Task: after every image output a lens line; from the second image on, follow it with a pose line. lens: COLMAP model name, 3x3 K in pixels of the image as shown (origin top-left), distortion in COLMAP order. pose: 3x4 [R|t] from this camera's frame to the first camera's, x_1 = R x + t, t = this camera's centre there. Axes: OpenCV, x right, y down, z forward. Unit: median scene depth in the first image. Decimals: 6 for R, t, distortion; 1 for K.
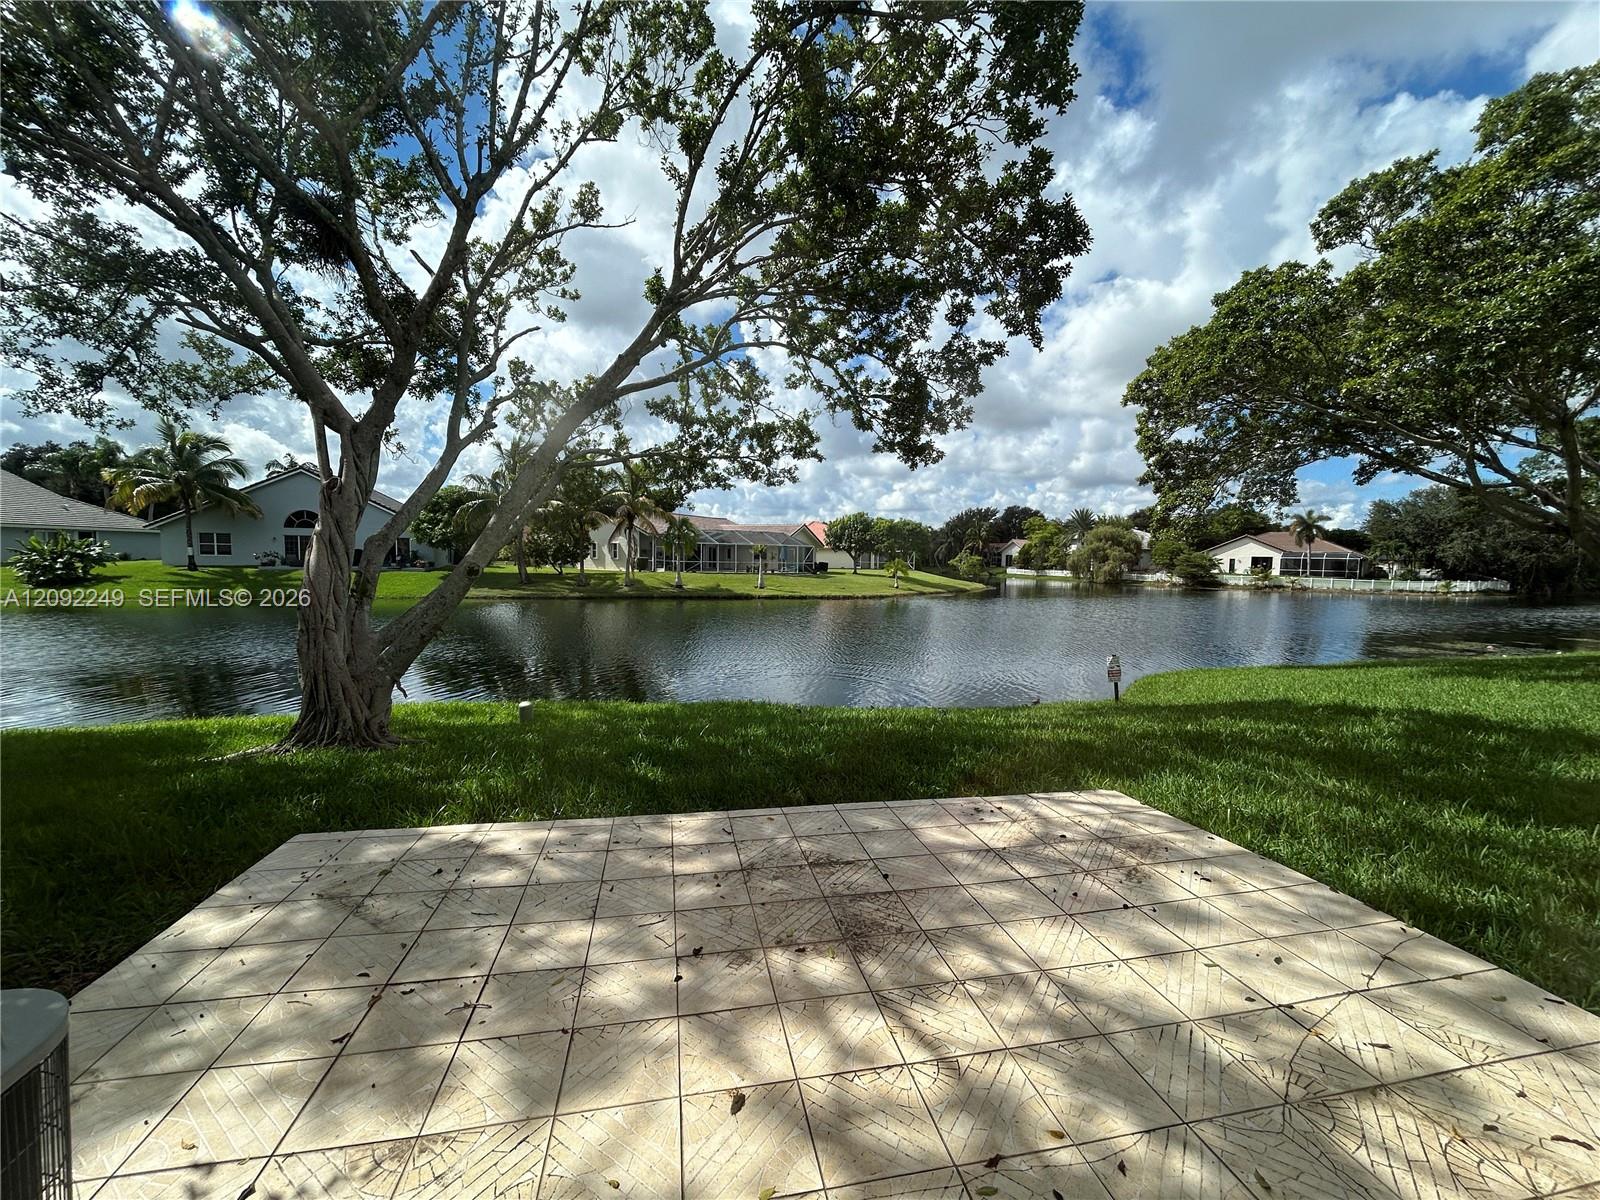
lens RADIAL K [[648.7, 0, 804.4], [0, 648.7, 602.5], [0, 0, 1]] dist [-0.004852, 0.001653]
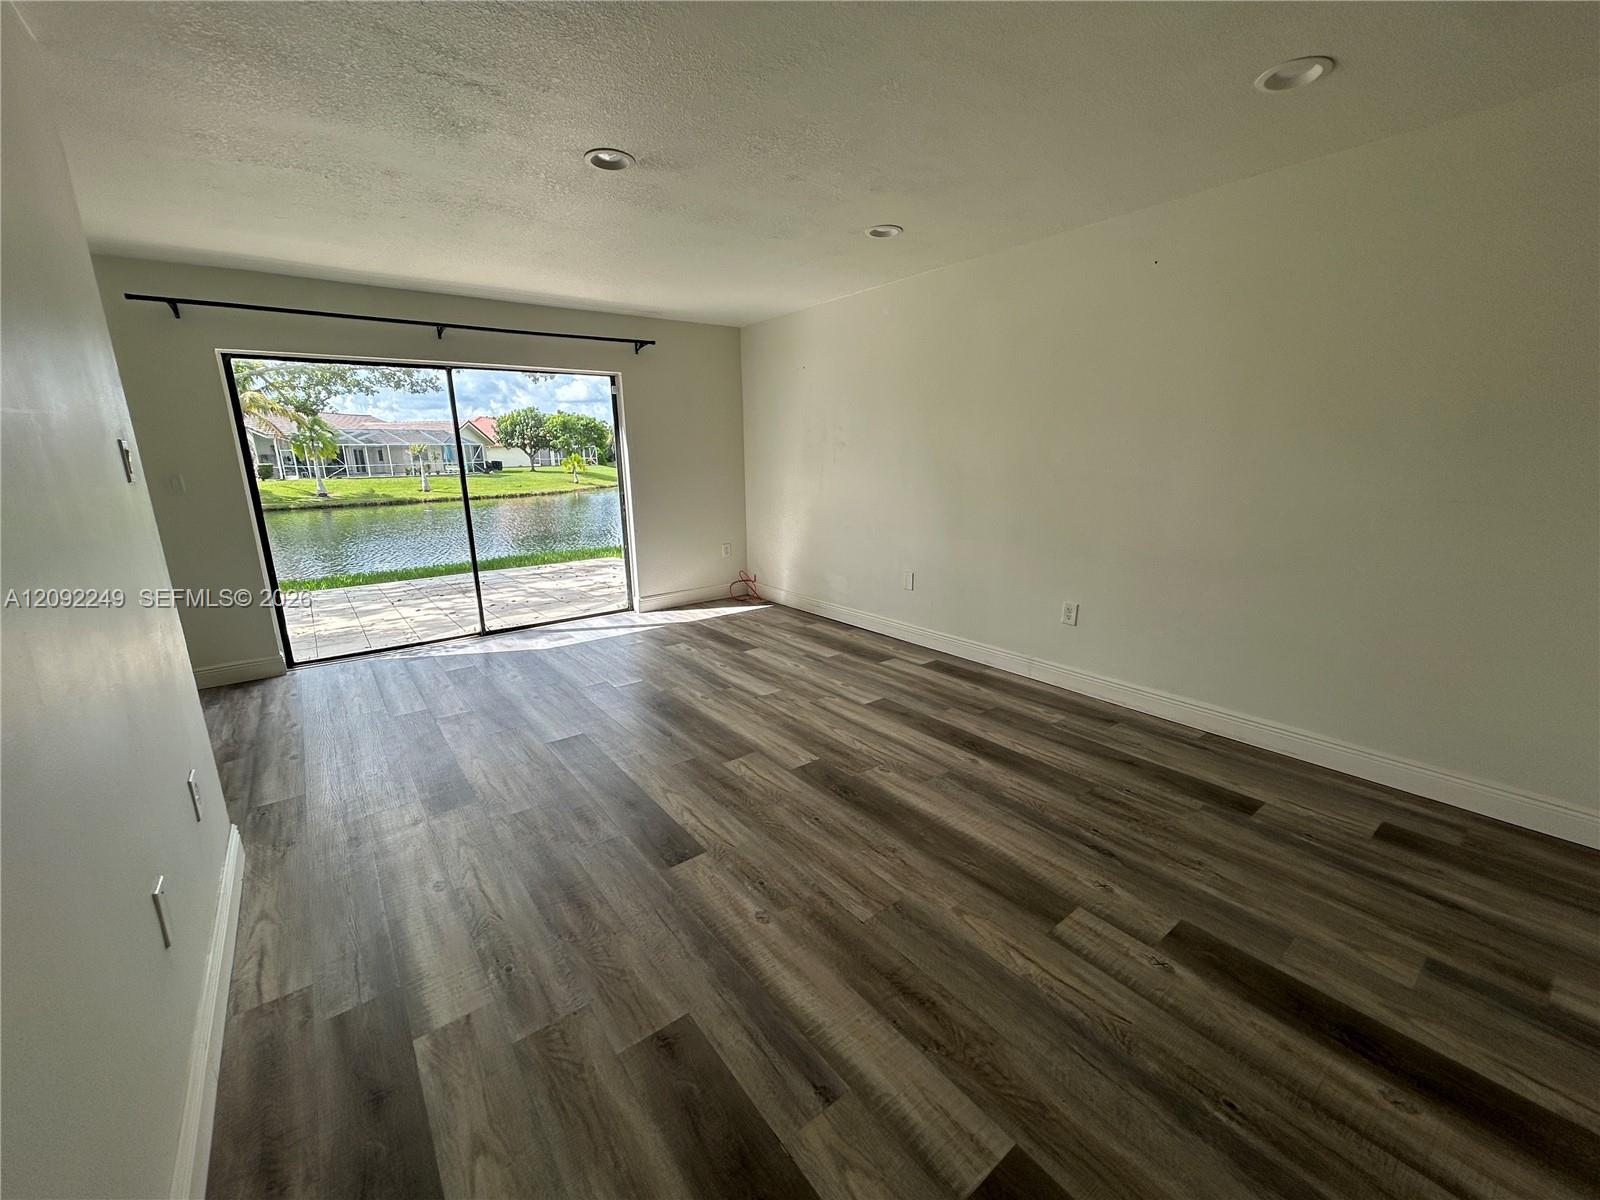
lens RADIAL K [[648.7, 0, 804.0], [0, 648.7, 598.7], [0, 0, 1]] dist [-0.004852, 0.001653]
pose [[0.897837, -0.132232, 0.420004, 0.010347], [0.065788, 0.983421, 0.168982, 0.008667], [-0.435386, -0.124087, 0.891651, -0.104673]]
